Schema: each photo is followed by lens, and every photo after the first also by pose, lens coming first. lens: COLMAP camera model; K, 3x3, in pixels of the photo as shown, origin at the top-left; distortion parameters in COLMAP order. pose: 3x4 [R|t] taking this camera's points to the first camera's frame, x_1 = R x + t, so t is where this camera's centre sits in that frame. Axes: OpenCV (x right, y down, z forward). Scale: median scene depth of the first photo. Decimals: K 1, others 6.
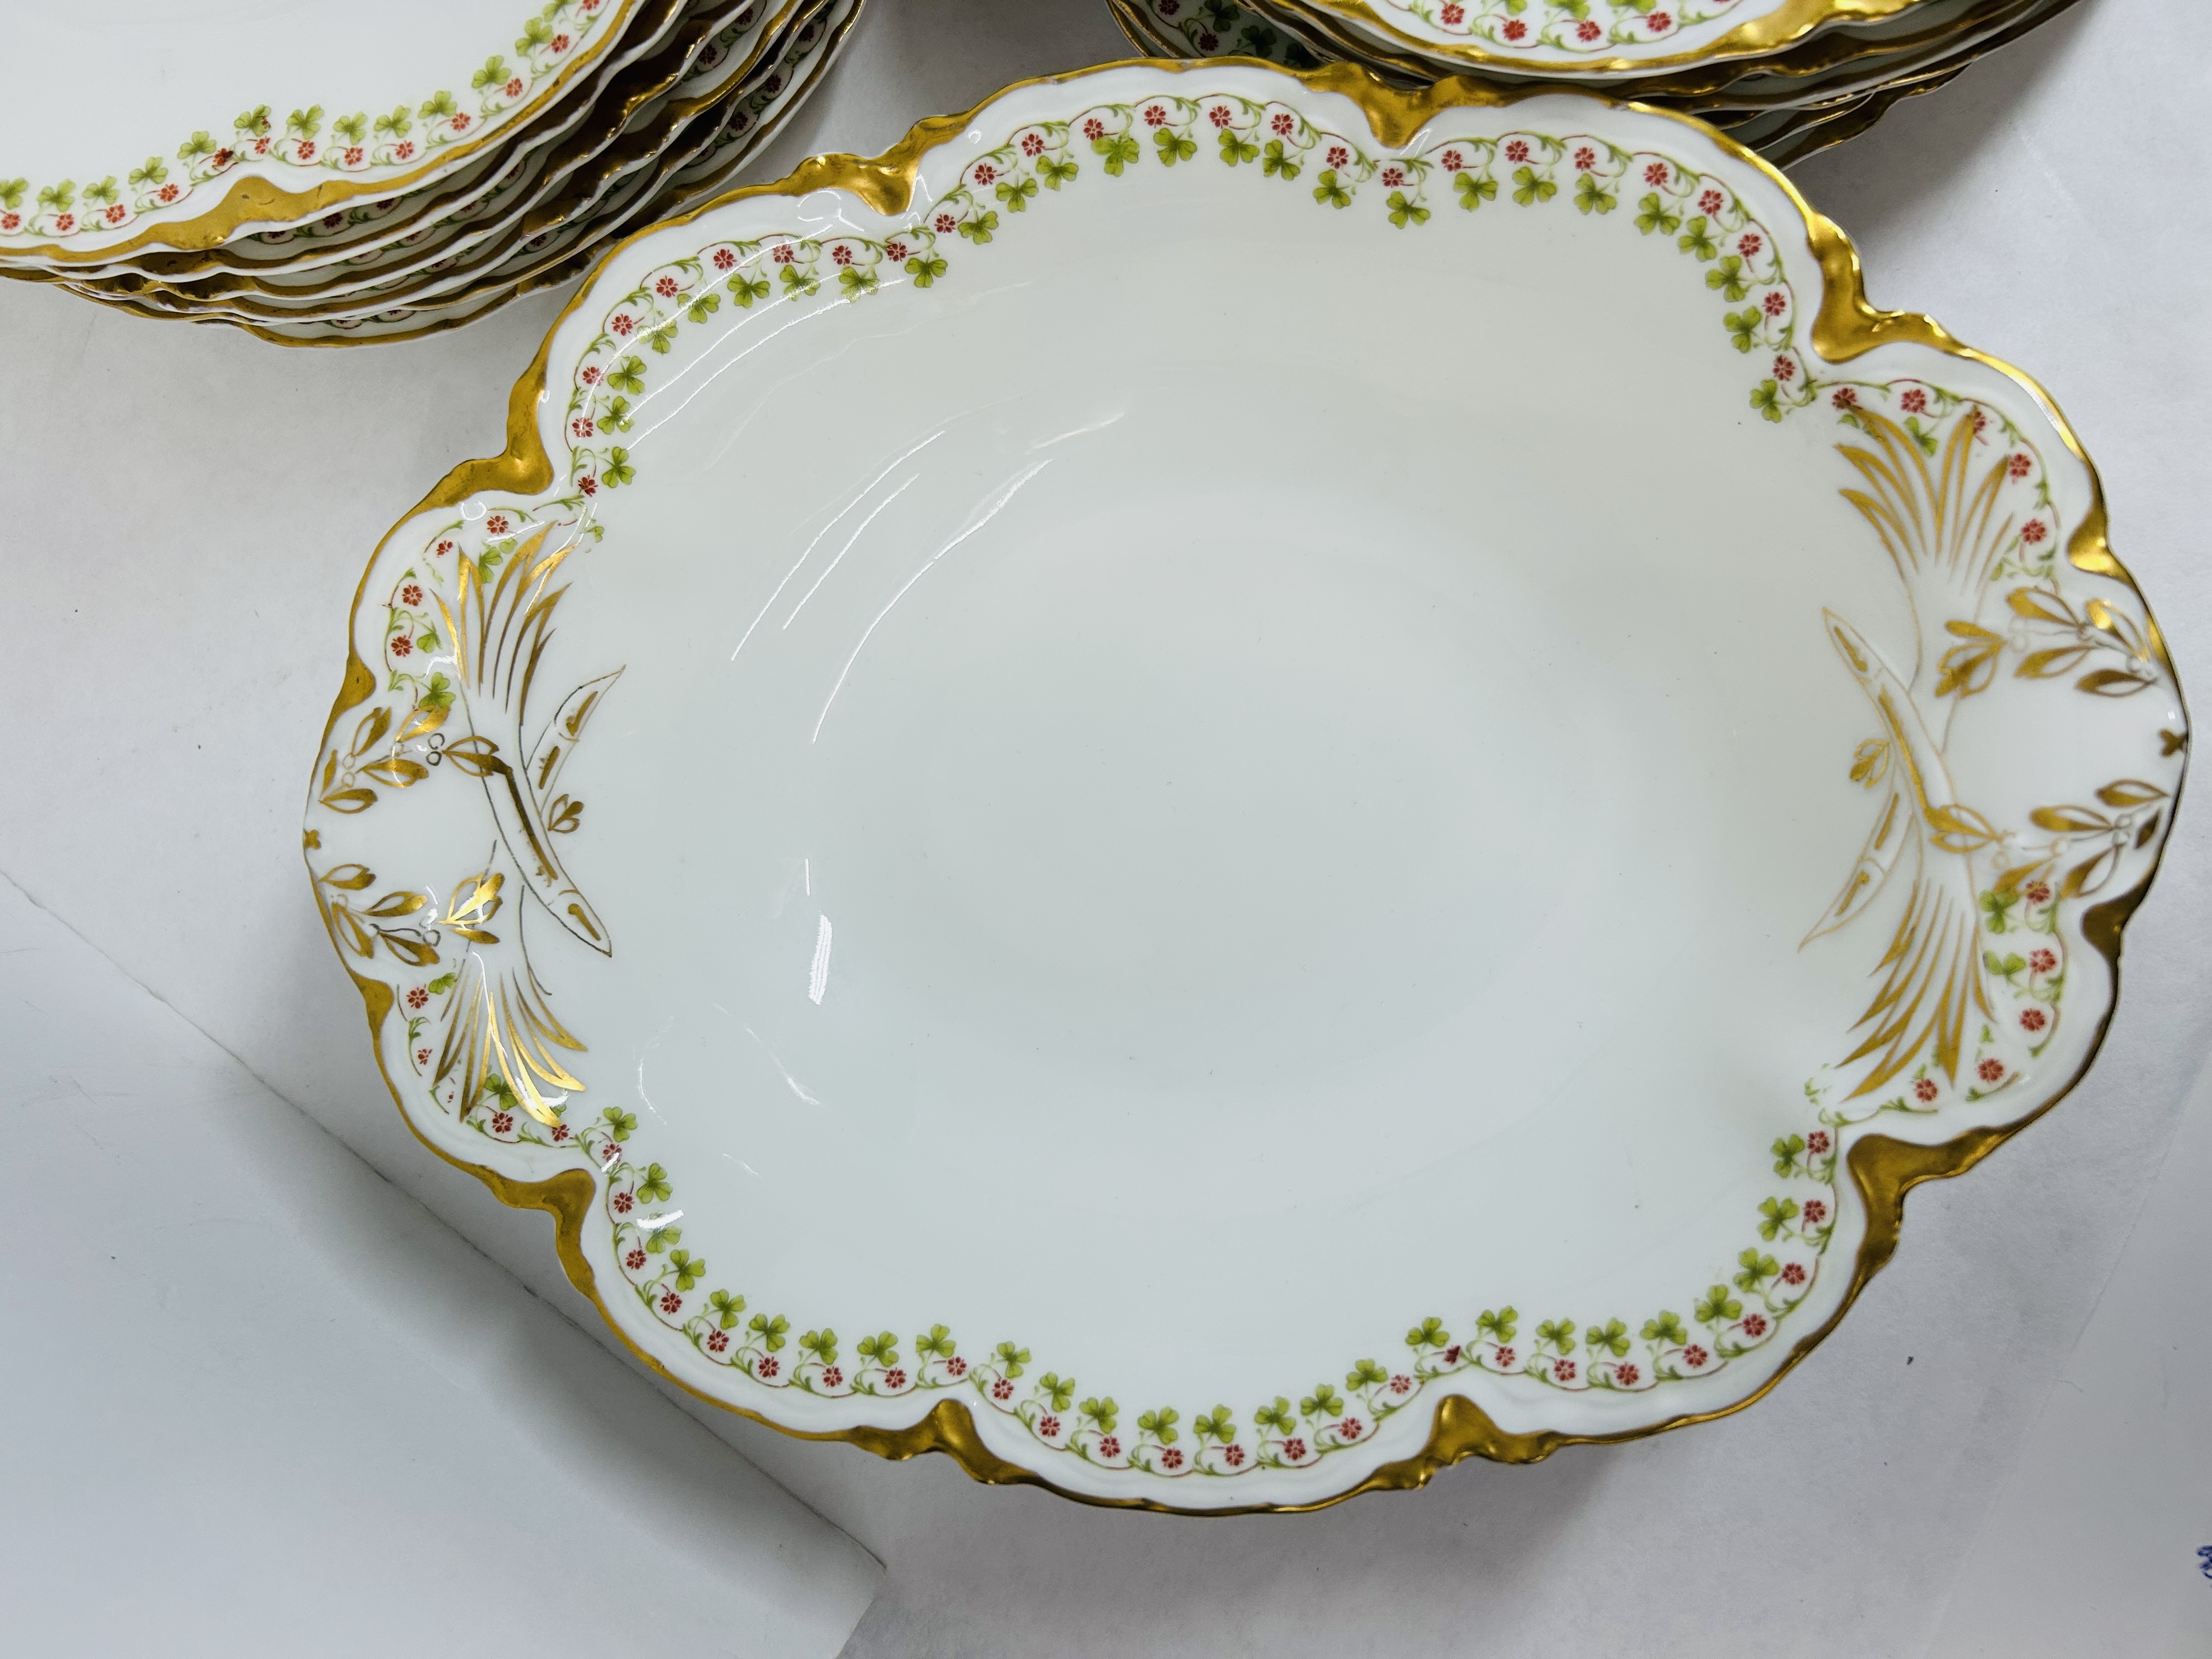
lens RADIAL K [[1626.8, 0, 1106.0], [0, 1626.8, 829.5], [0, 0, 1]] dist [-0.002816, -0.002661]
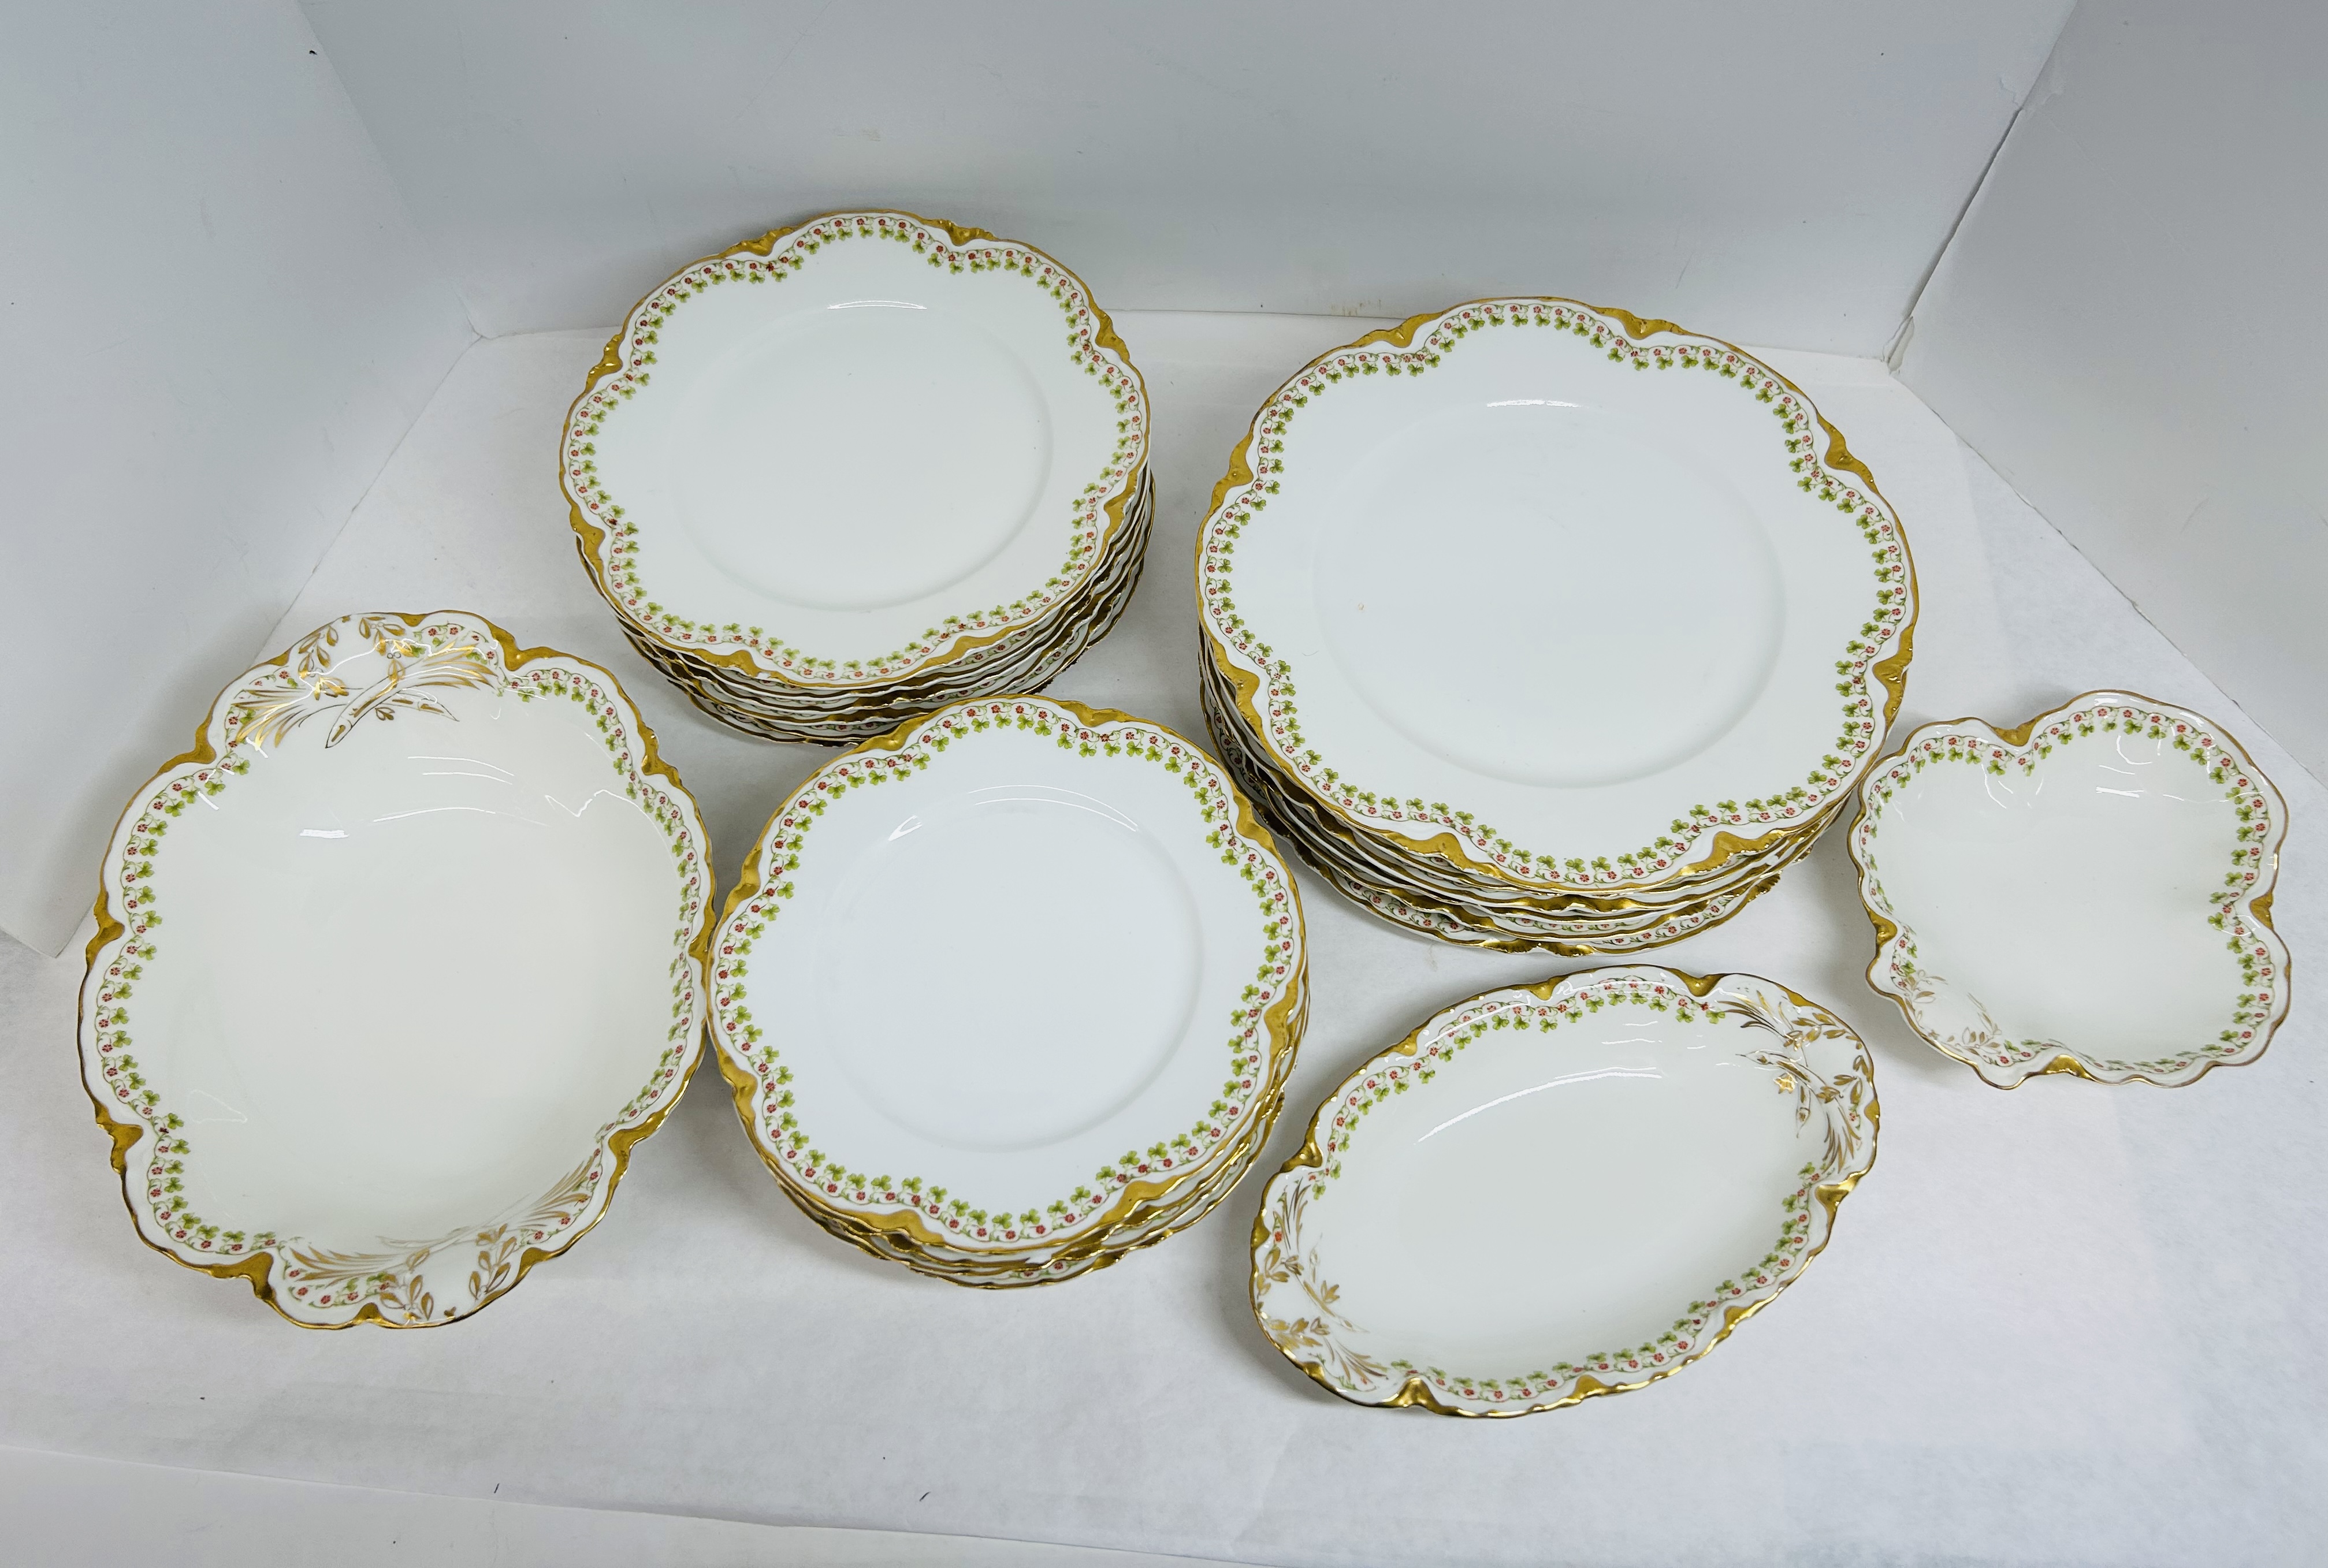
lens RADIAL K [[1763.3, 0, 1135.0], [0, 1763.3, 782.8], [0, 0, 1]] dist [0.096311, -0.114467]
pose [[0.275004, 0.906713, -0.319757, 0.891422], [-0.961269, 0.252985, -0.109360, -0.762893], [-0.018264, 0.337447, 0.941167, -1.415668]]
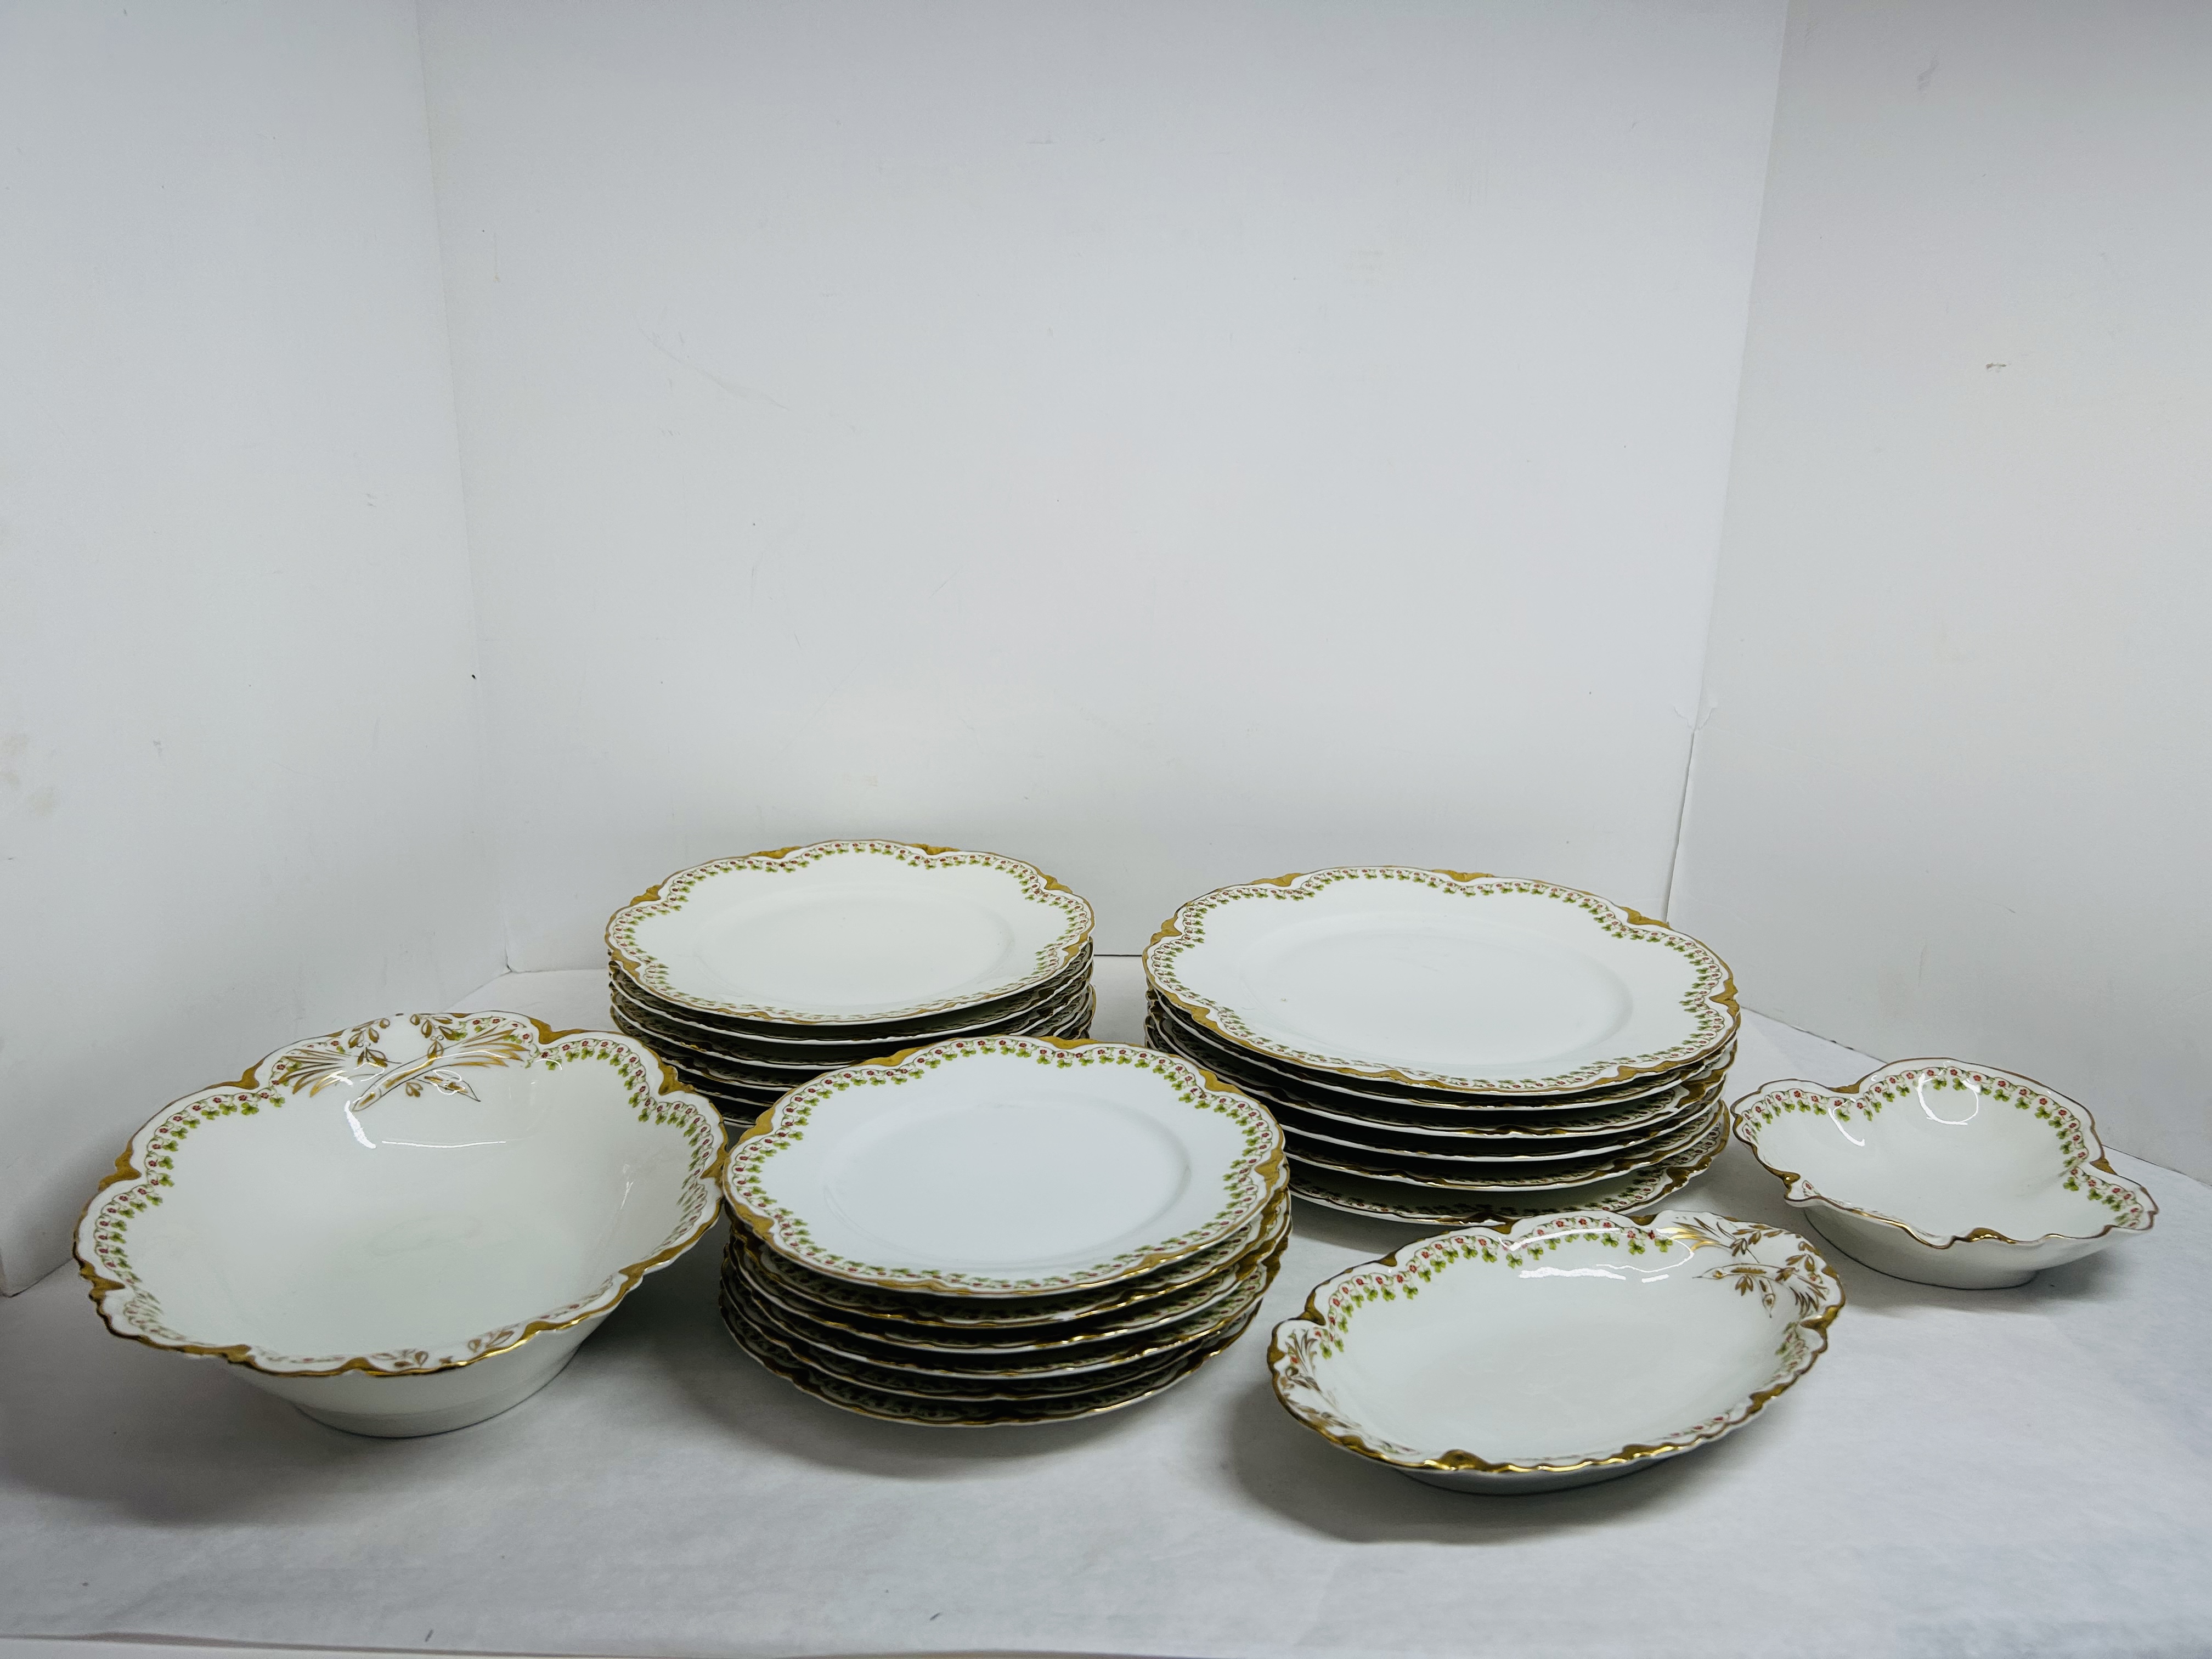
lens RADIAL K [[1766.7, 0, 1050.7], [0, 1766.7, 834.5], [0, 0, 1]] dist [0.106424, -0.132312]
pose [[0.328144, 0.415381, -0.848399, 2.279628], [-0.941090, 0.066094, -0.331635, -0.046601], [-0.081681, 0.907243, 0.412599, -0.592691]]
